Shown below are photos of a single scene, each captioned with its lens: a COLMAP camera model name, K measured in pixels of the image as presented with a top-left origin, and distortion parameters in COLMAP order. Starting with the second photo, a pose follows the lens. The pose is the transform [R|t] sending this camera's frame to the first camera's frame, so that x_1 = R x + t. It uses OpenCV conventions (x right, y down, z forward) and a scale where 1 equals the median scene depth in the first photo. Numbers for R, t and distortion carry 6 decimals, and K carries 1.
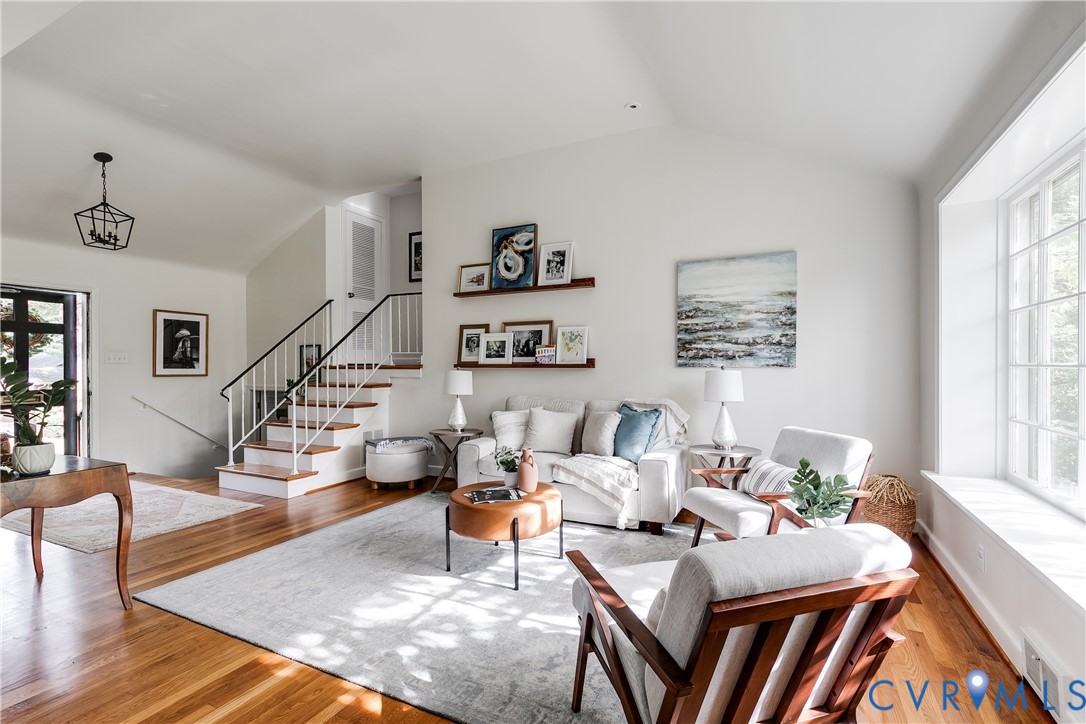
lens RADIAL K [[495.9, 0, 549.3], [0, 495.9, 365.1], [0, 0, 1]] dist [0.007925, -0.001223]
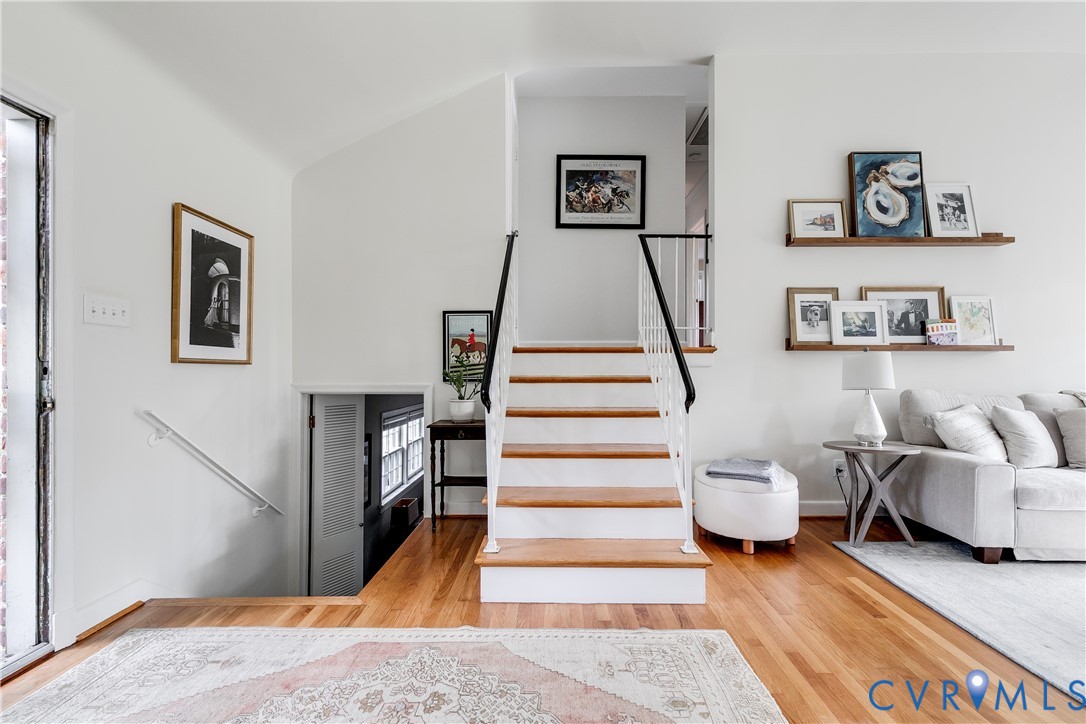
lens RADIAL K [[495.9, 0, 549.3], [0, 495.9, 365.1], [0, 0, 1]] dist [0.007925, -0.001223]
pose [[0.900826, 0.005768, 0.434142, -0.814807], [-0.002578, 0.999965, -0.007935, 0.032933], [-0.434172, 0.006029, 0.900810, 0.569567]]
